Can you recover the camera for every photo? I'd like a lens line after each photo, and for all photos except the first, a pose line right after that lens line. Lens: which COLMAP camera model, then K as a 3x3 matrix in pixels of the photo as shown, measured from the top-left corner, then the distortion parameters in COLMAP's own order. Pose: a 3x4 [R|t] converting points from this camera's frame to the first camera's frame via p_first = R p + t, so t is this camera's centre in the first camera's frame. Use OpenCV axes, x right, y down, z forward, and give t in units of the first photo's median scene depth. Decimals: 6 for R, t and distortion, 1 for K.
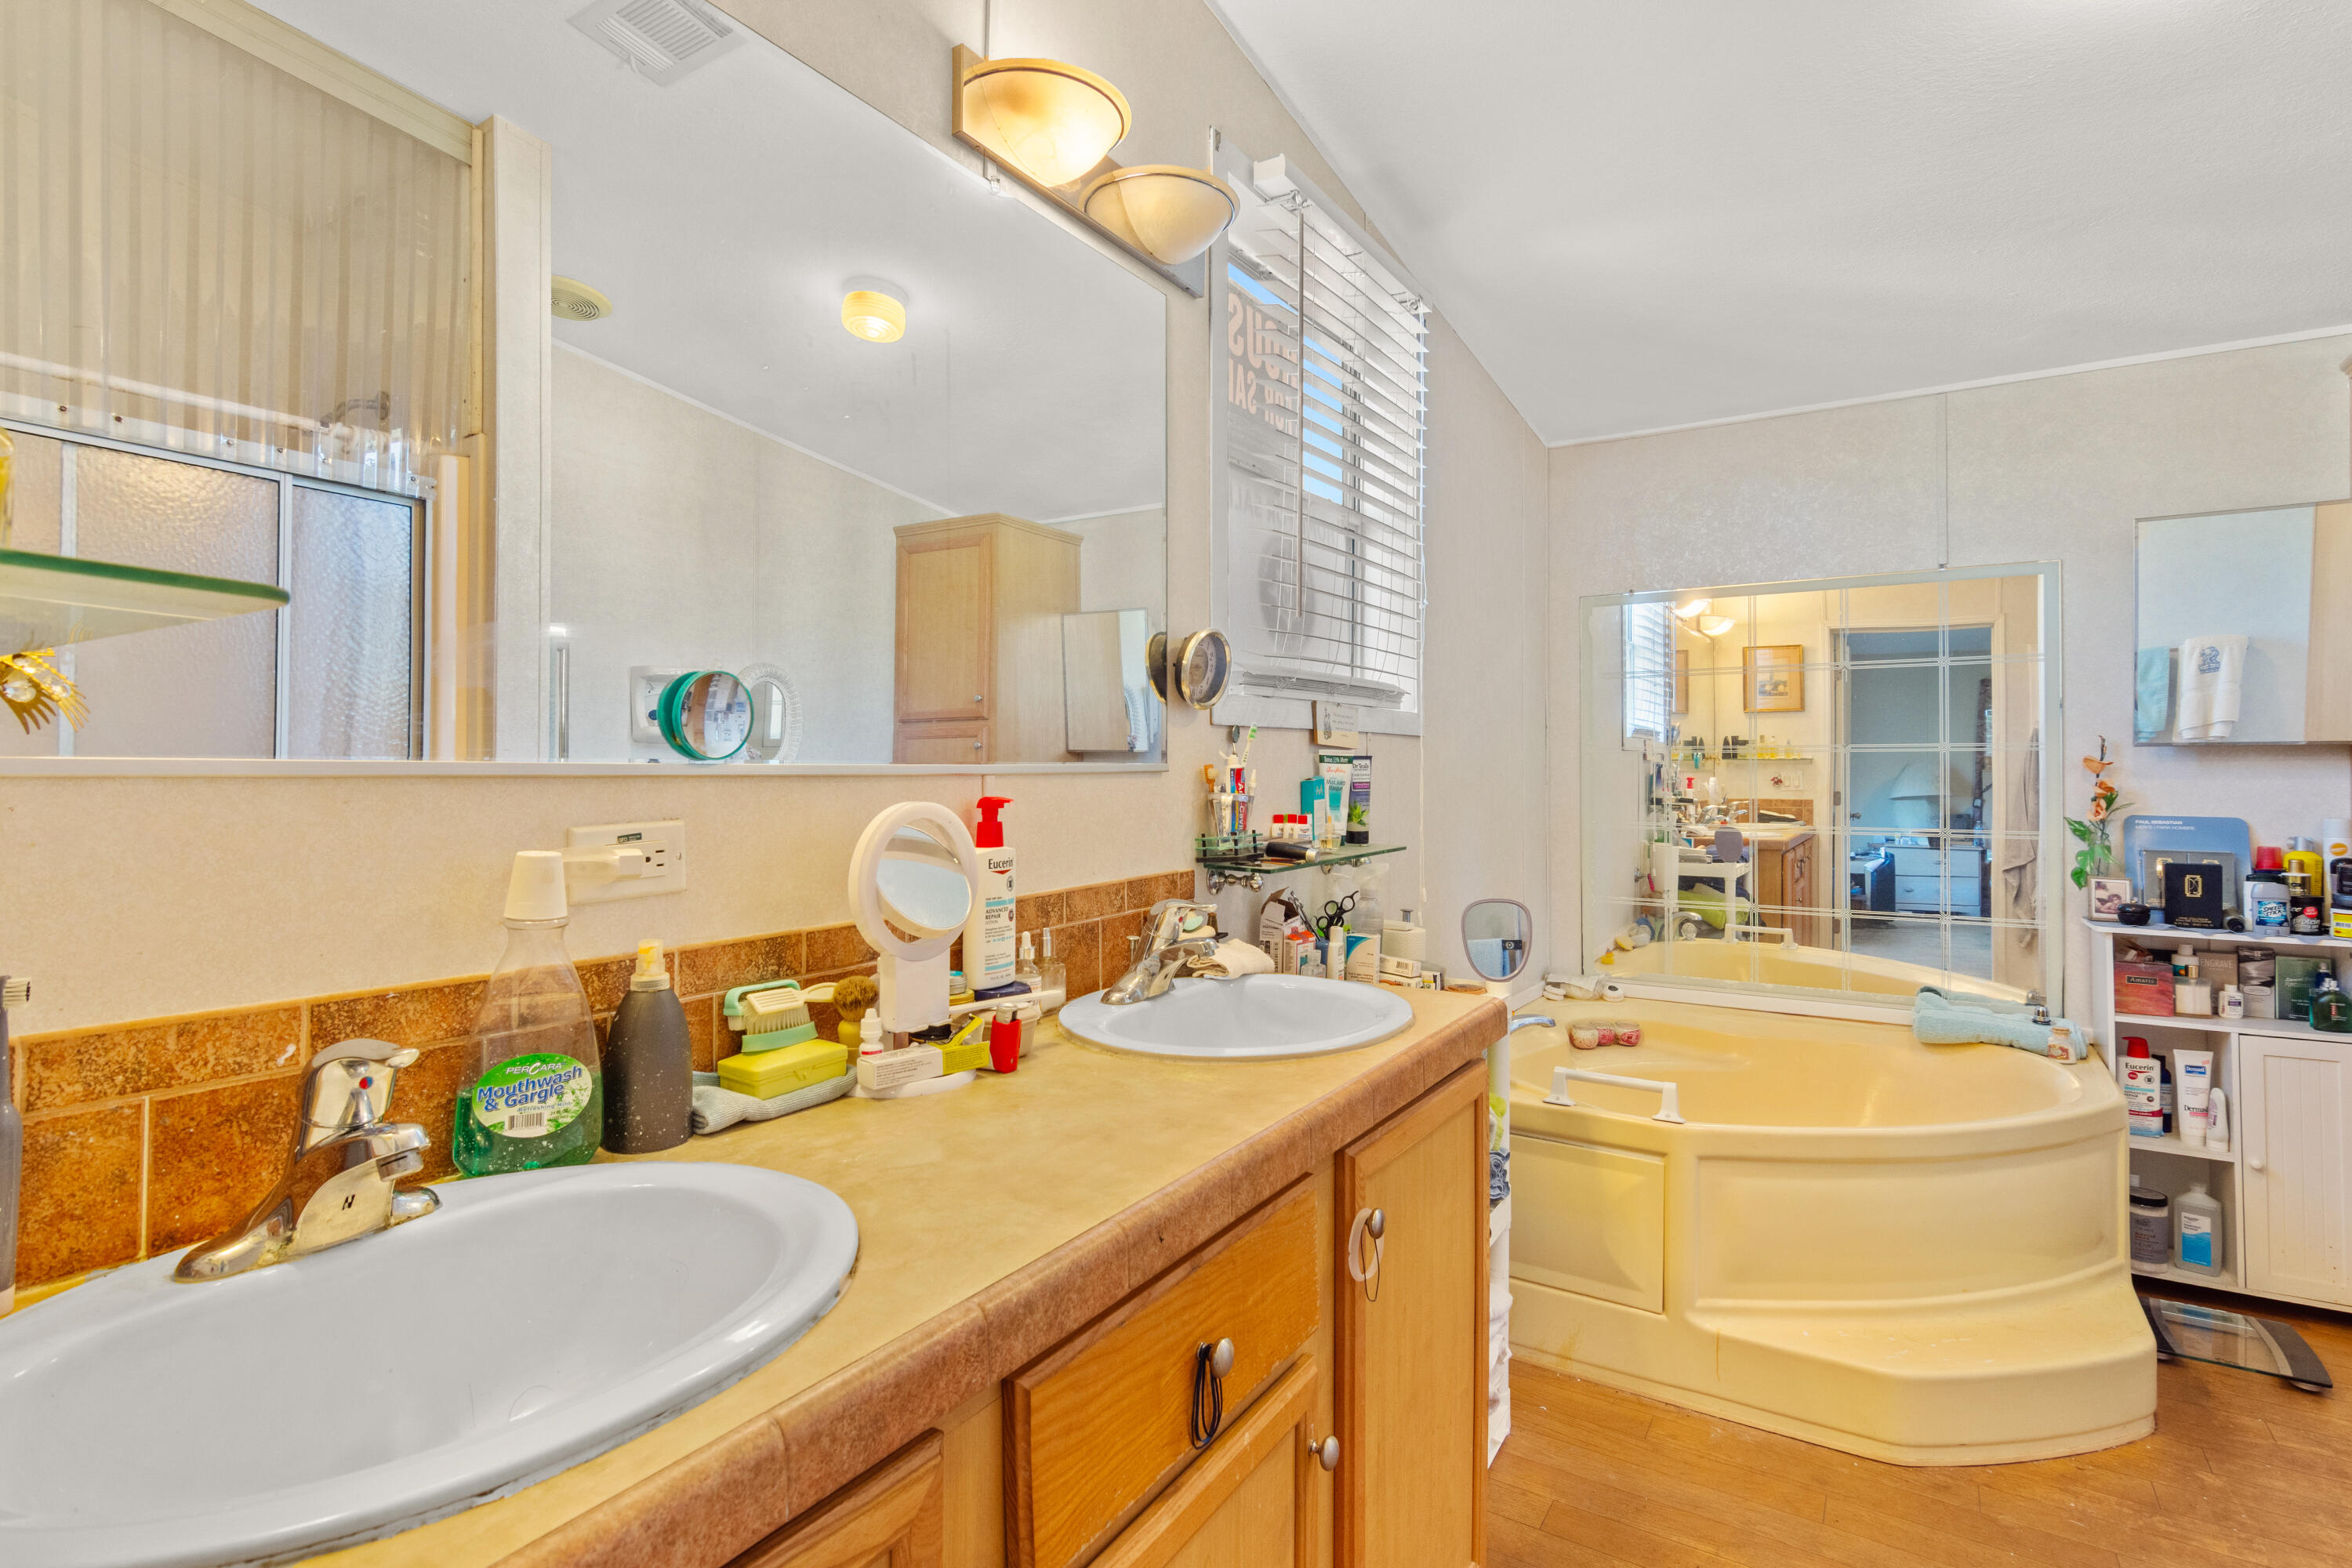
lens RADIAL K [[1149.7, 0, 1176.0], [0, 1149.7, 784.0], [0, 0, 1]] dist [0.000634, -0.000194]
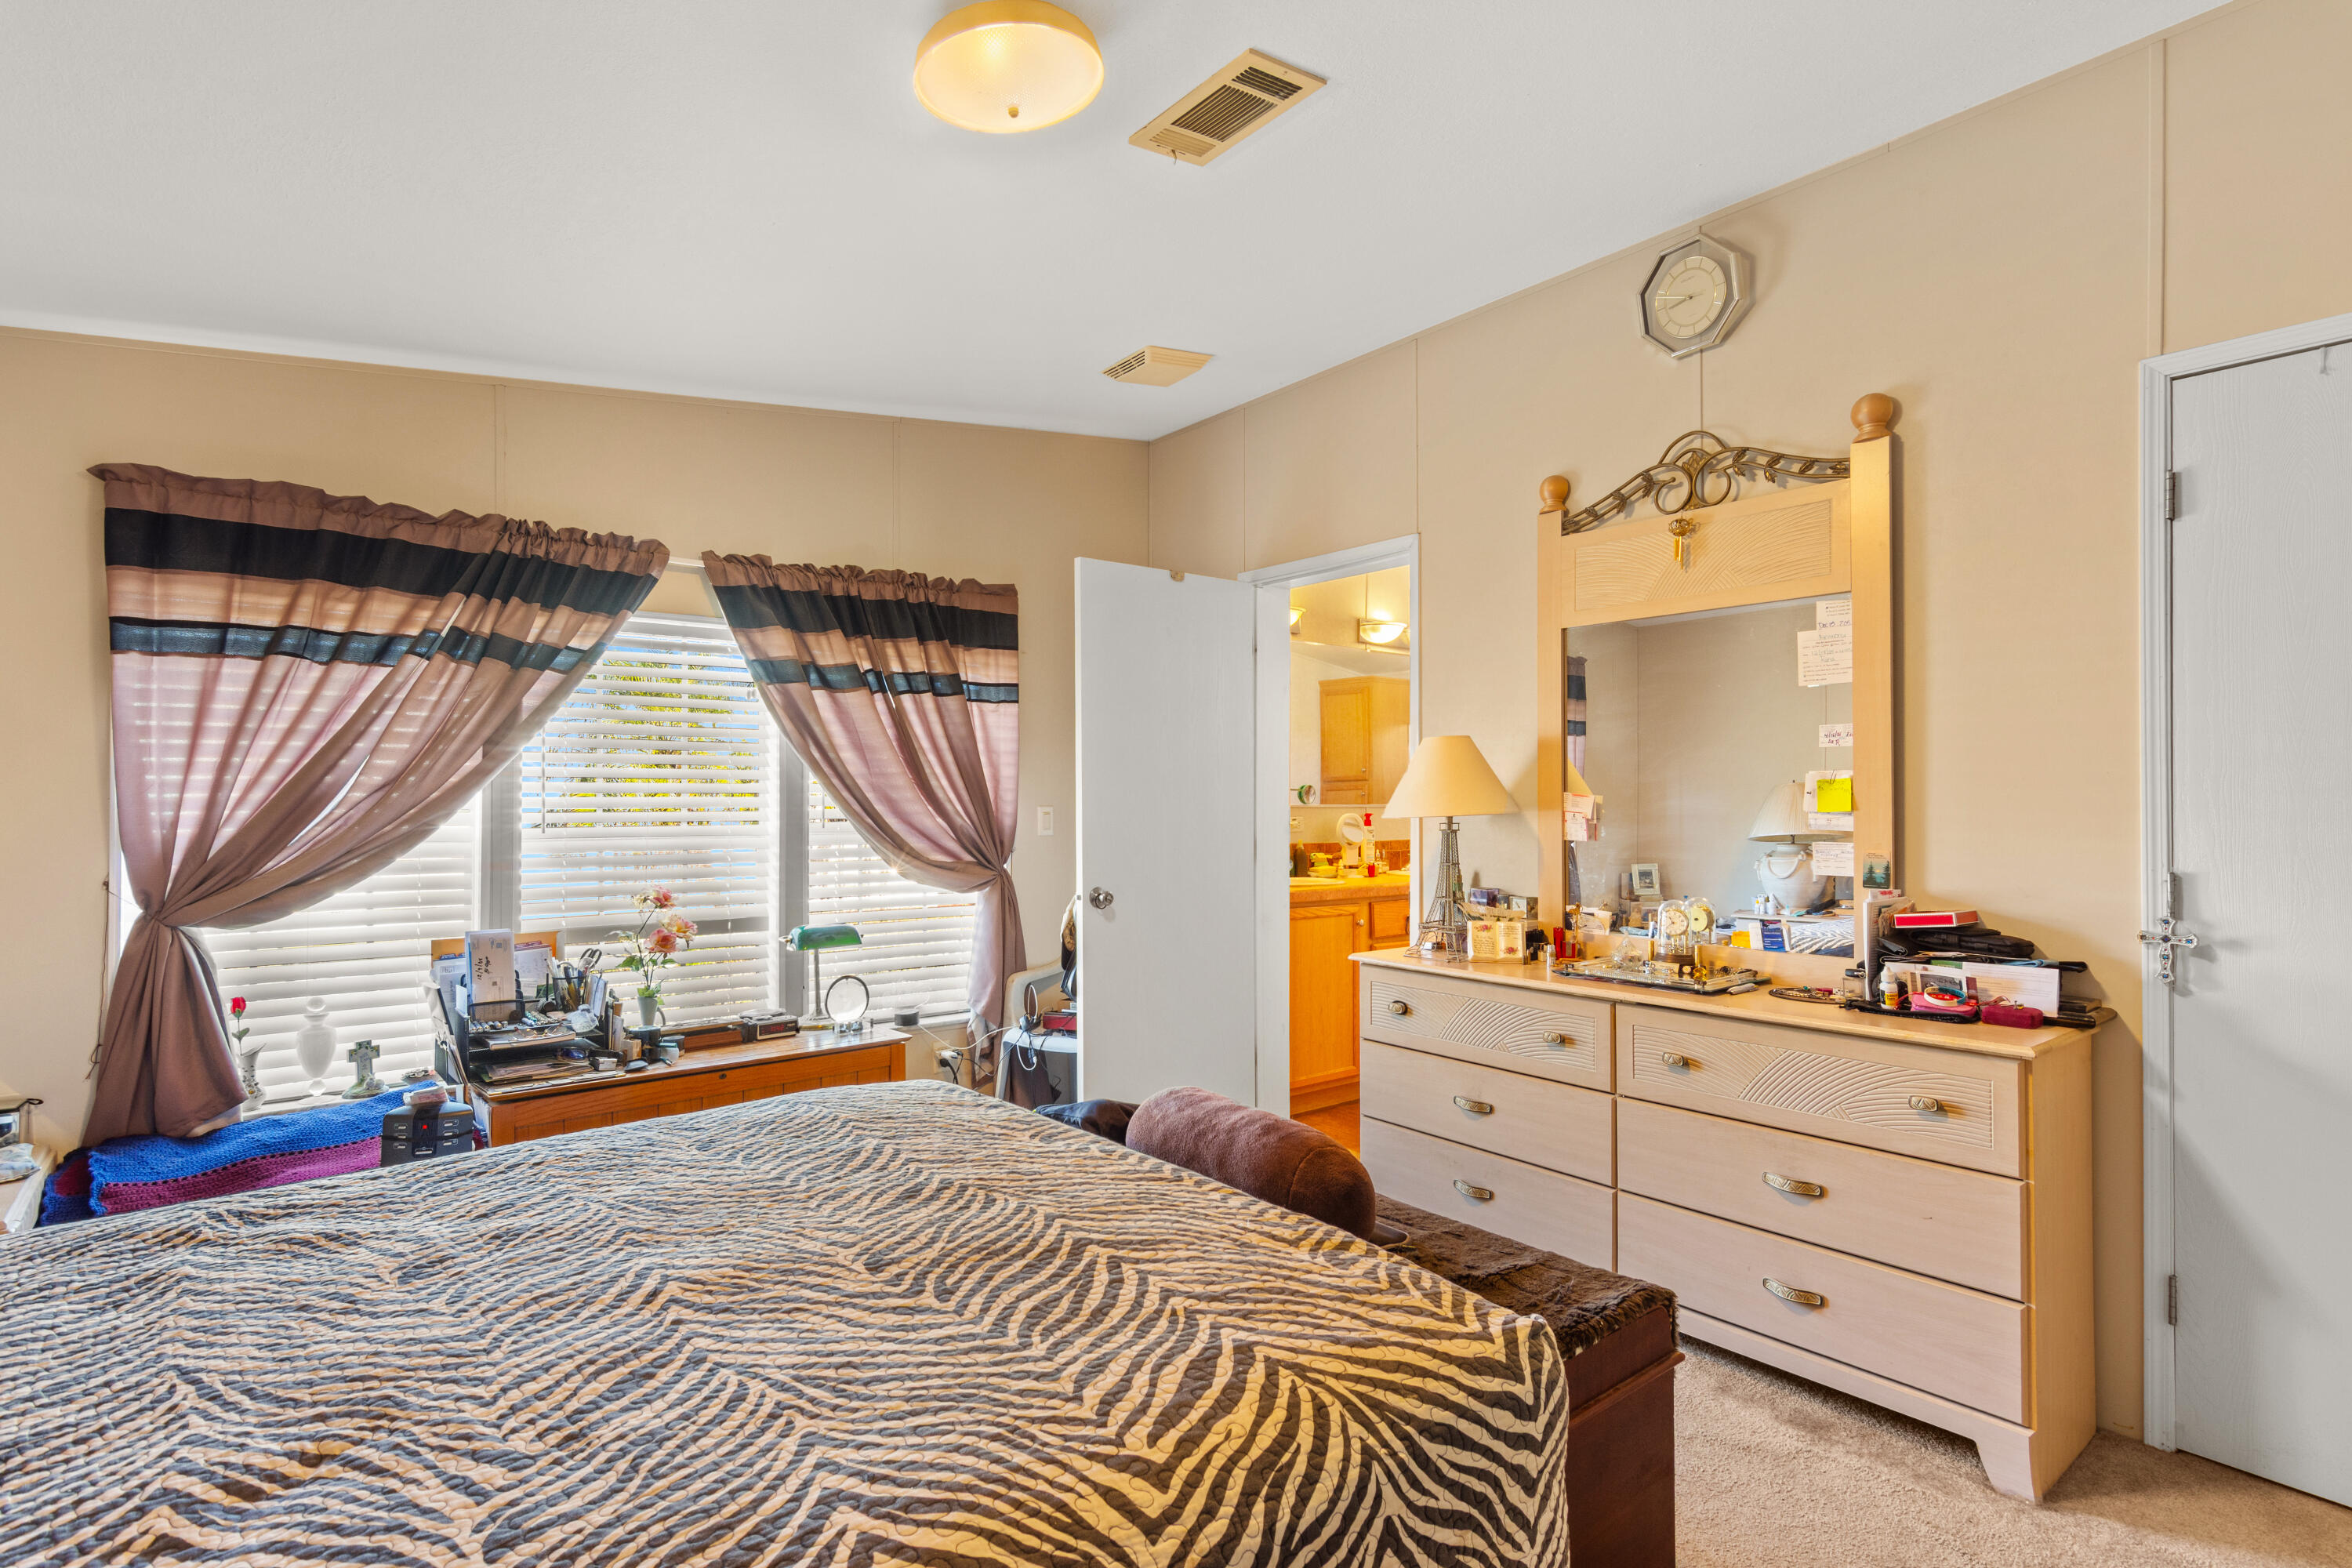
lens RADIAL K [[1149.7, 0, 1176.0], [0, 1149.7, 784.0], [0, 0, 1]] dist [0.000634, -0.000194]
pose [[0.946696, -0.007954, -0.322030, 0.434363], [-0.002305, 0.999502, -0.031465, 0.036693], [0.322120, 0.030530, 0.946206, -2.630963]]
